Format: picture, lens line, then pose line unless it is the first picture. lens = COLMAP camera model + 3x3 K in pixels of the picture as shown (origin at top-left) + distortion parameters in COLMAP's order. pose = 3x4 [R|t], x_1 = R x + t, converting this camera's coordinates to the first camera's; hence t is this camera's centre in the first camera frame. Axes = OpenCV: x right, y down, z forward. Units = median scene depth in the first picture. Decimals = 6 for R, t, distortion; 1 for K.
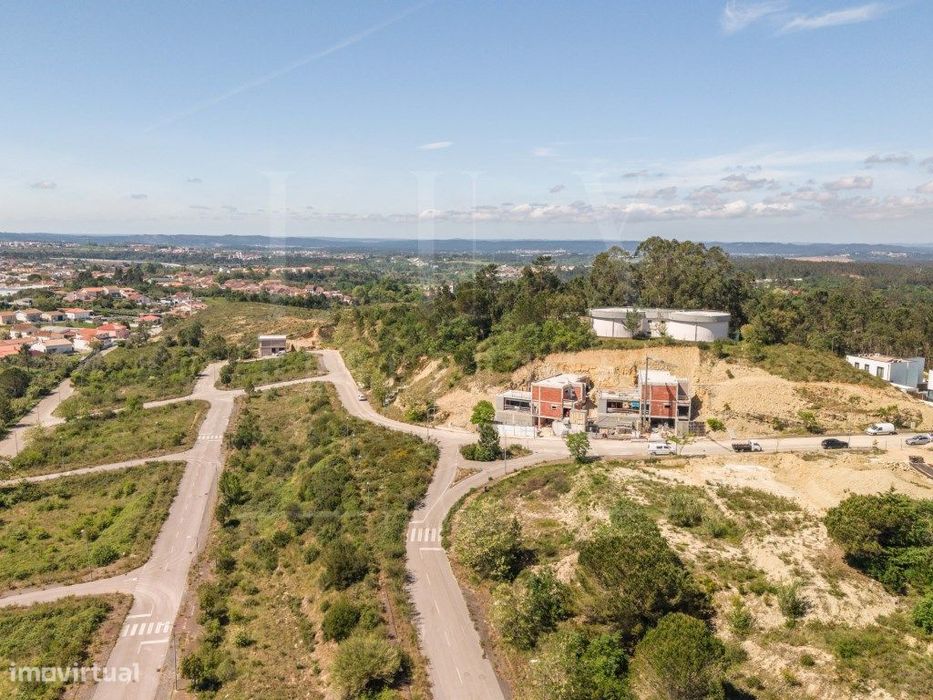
lens RADIAL K [[835.7, 0, 466.0], [0, 835.7, 344.2], [0, 0, 1]] dist [0.058370, -0.079502]
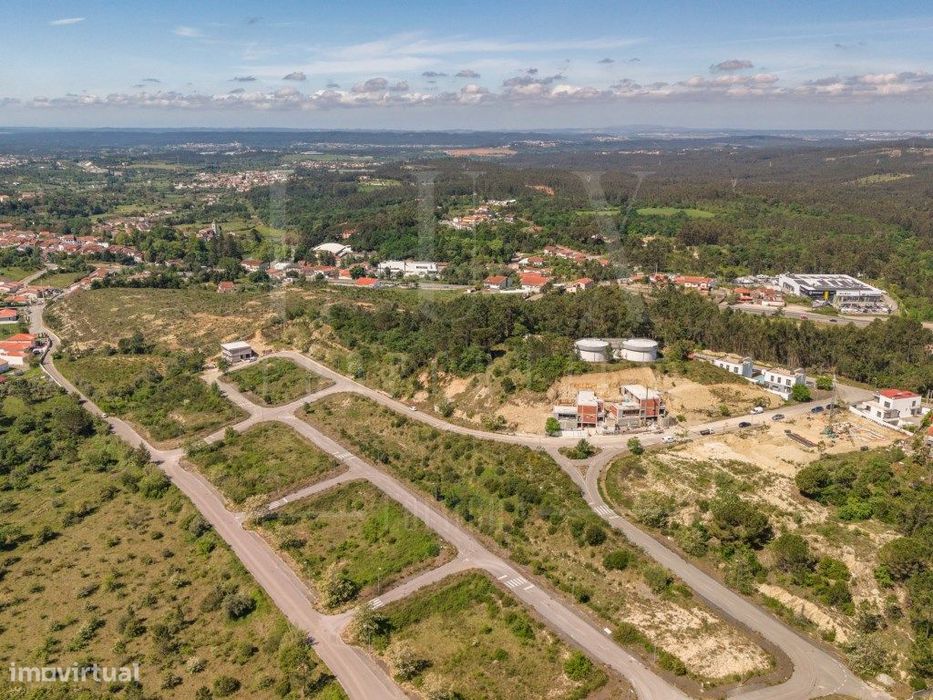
lens RADIAL K [[835.7, 0, 466.4], [0, 835.7, 353.7], [0, 0, 1]] dist [0.058370, -0.079502]
pose [[0.925608, -0.109425, 0.362321, -0.746267], [0.056892, 0.986643, 0.152637, -0.331774], [-0.374184, -0.120669, 0.919470, -0.473259]]
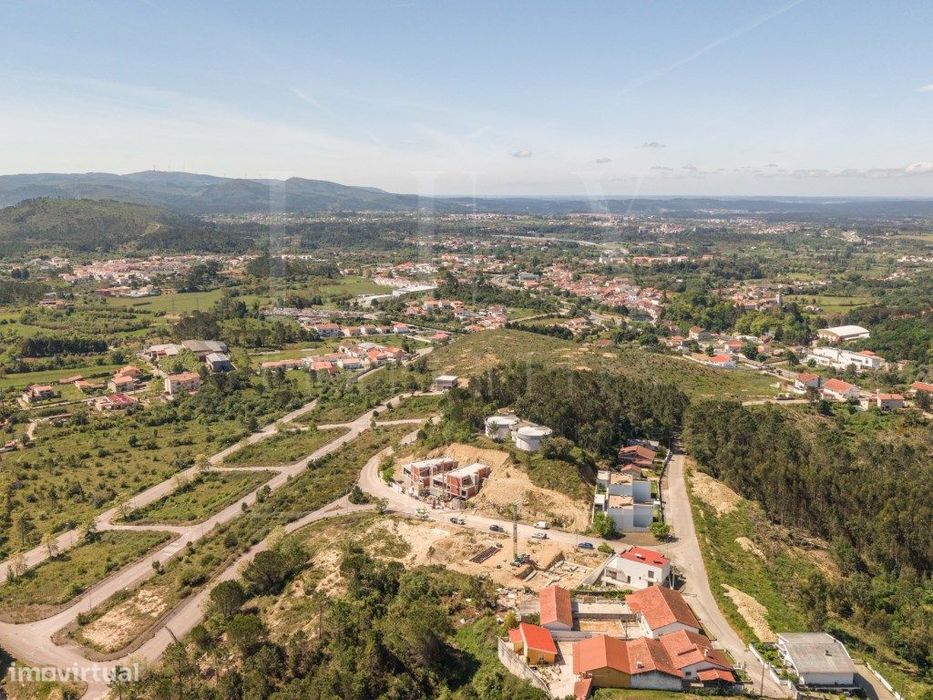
lens RADIAL K [[835.7, 0, 462.3], [0, 835.7, 346.7], [0, 0, 1]] dist [0.058370, -0.079502]
pose [[0.858852, 0.085140, -0.505098, 1.091146], [-0.058500, 0.995941, 0.068405, -0.341612], [0.508872, -0.029201, 0.860347, -0.510250]]
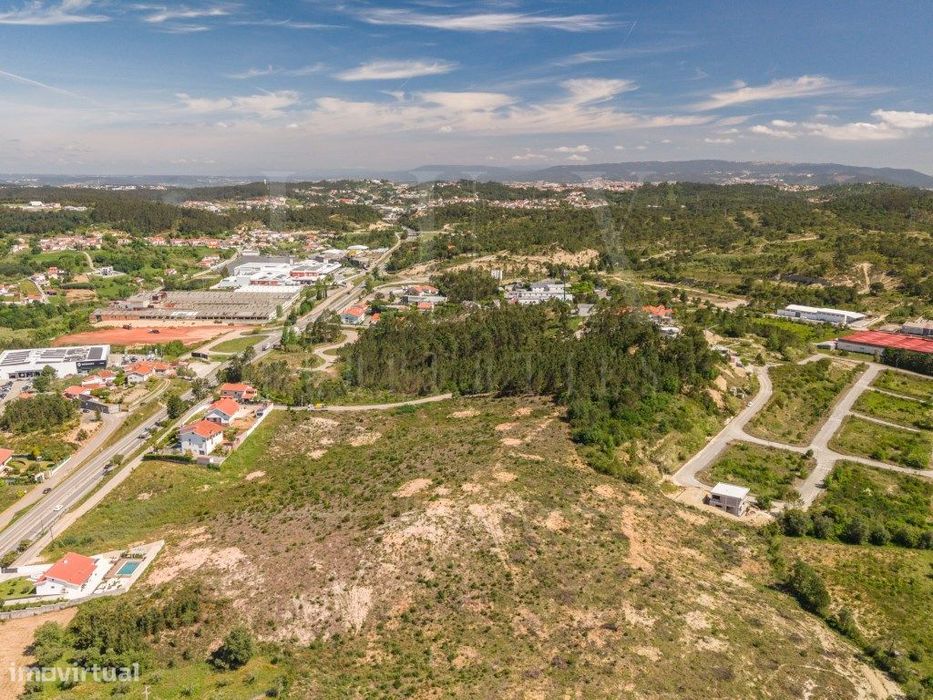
lens RADIAL K [[835.7, 0, 466.9], [0, 835.7, 354.2], [0, 0, 1]] dist [0.058370, -0.079502]
pose [[-0.714123, -0.151295, 0.683475, -1.251983], [0.085242, 0.950304, 0.299425, -0.873814], [-0.694811, 0.272087, -0.665737, 3.550661]]
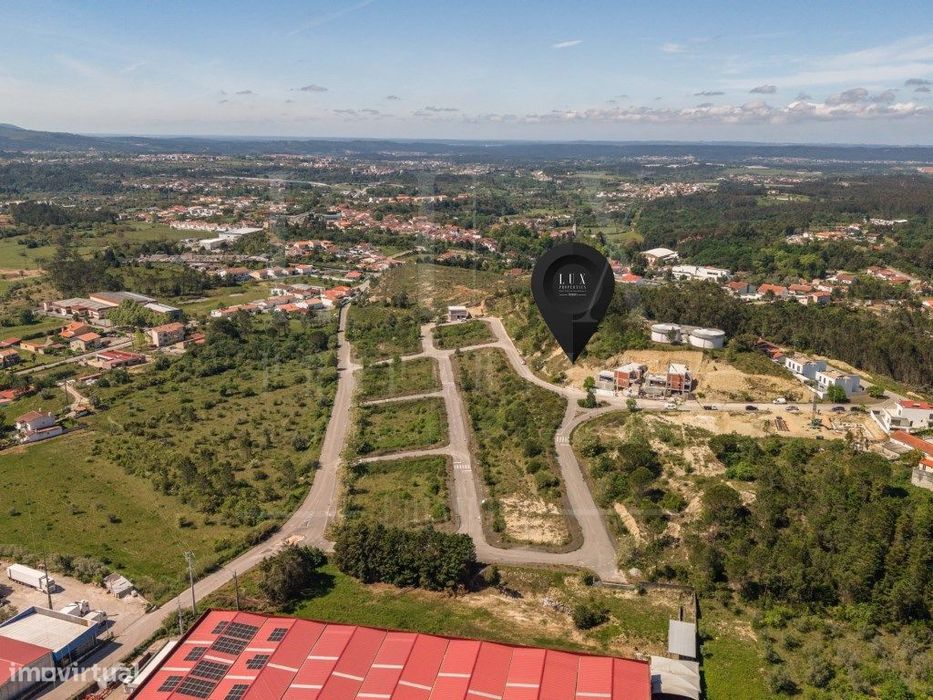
lens RADIAL K [[835.7, 0, 457.3], [0, 835.7, 353.3], [0, 0, 1]] dist [0.058370, -0.079502]
pose [[0.988301, 0.036981, -0.147964, 0.001100], [-0.018102, 0.991743, 0.126961, -0.248693], [0.151437, -0.122797, 0.980810, -1.077163]]
